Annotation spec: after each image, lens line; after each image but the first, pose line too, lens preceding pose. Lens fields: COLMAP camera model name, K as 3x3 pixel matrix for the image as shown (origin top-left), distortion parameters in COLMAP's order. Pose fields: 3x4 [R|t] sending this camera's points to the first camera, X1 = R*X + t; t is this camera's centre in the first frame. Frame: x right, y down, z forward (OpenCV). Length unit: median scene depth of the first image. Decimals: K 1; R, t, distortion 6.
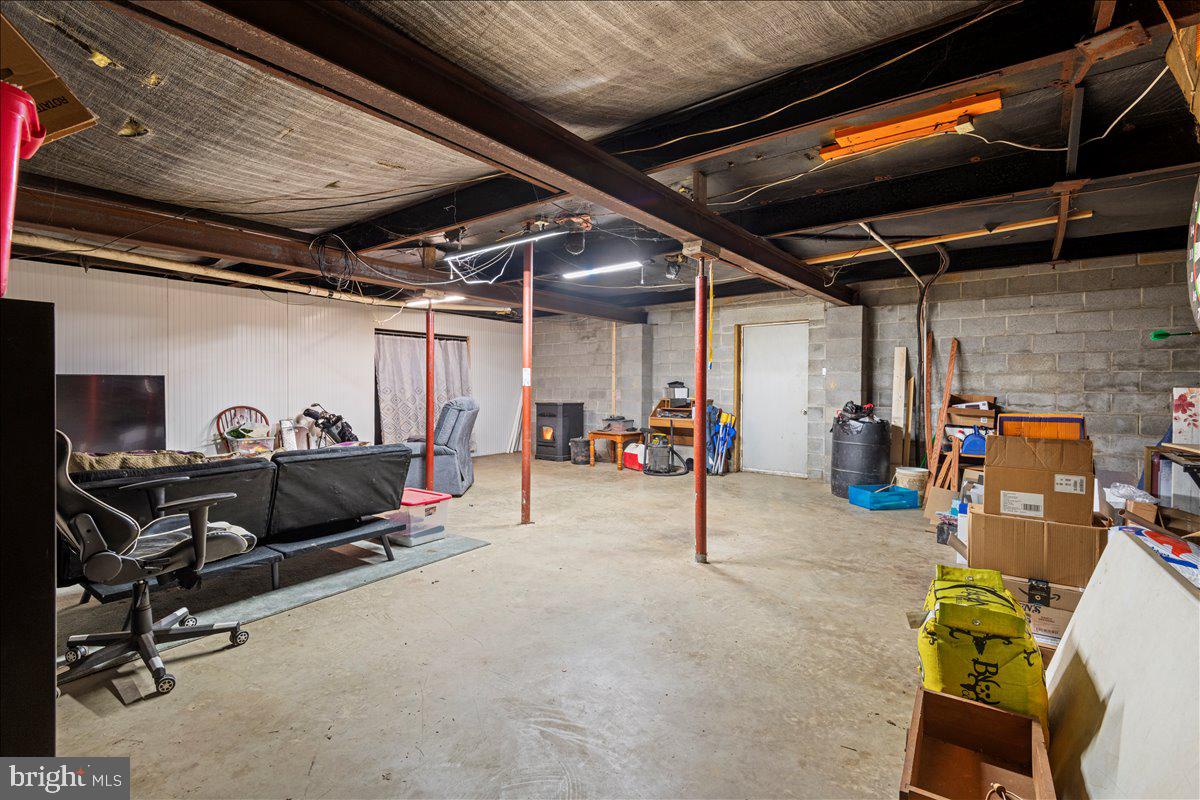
lens RADIAL K [[556.0, 0, 585.6], [0, 556.0, 392.9], [0, 0, 1]] dist [0.001884, 0.000013]
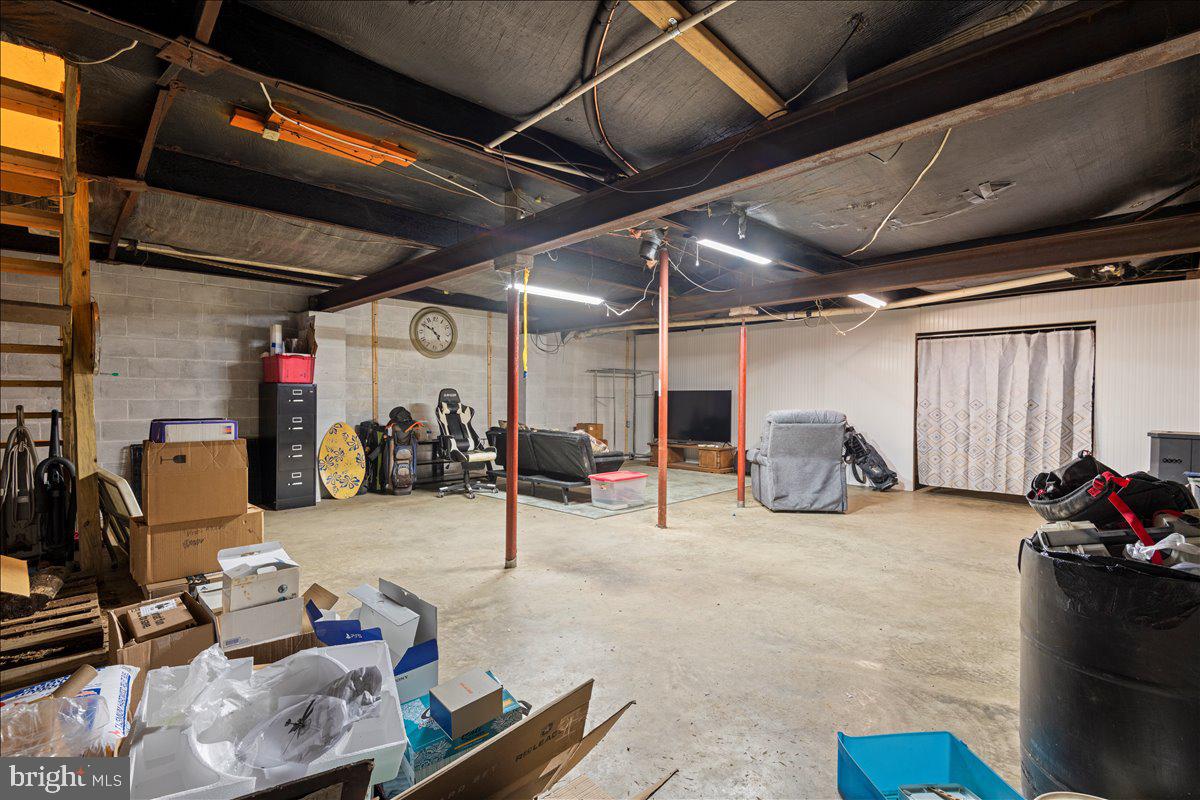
lens RADIAL K [[538.8, 0, 597.7], [0, 538.8, 406.9], [0, 0, 1]] dist [0.000919, -0.000268]
pose [[-0.113530, 0.018300, -0.993366, 1.067650], [-0.016698, 0.999654, 0.020324, -0.014110], [0.993394, 0.018894, -0.113185, 1.149244]]
